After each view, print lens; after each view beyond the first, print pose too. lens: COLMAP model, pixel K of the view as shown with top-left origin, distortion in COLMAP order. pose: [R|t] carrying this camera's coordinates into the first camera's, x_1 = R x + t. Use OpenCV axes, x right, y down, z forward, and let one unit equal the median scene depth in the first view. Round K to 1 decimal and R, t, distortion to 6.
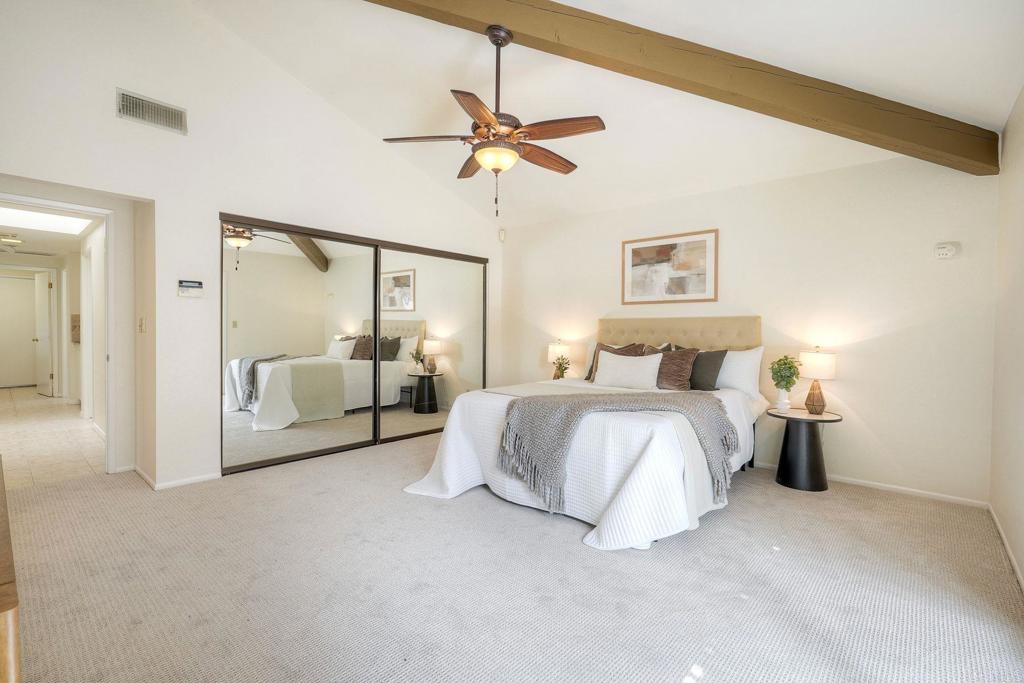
lens RADIAL K [[467.9, 0, 512.0], [0, 467.9, 341.5], [0, 0, 1]] dist [0.001474, 0.000426]
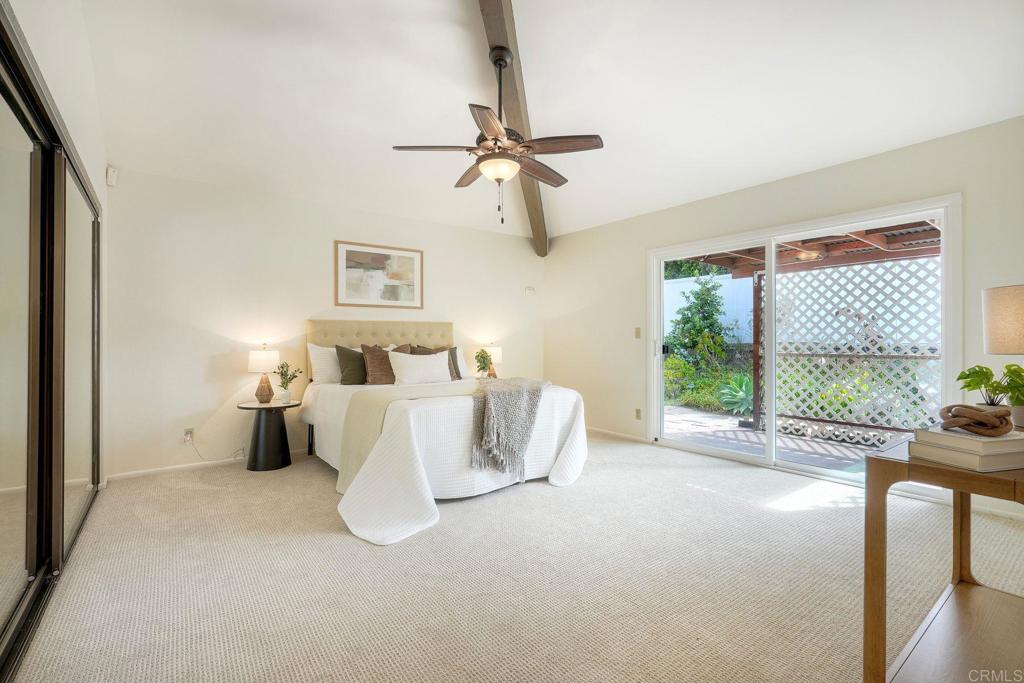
lens RADIAL K [[467.9, 0, 512.0], [0, 467.9, 341.5], [0, 0, 1]] dist [0.001474, 0.000426]
pose [[0.194323, -0.011654, 0.980868, -0.700619], [0.025286, 0.999657, 0.006868, -0.002382], [-0.980612, 0.023467, 0.194551, 0.502426]]
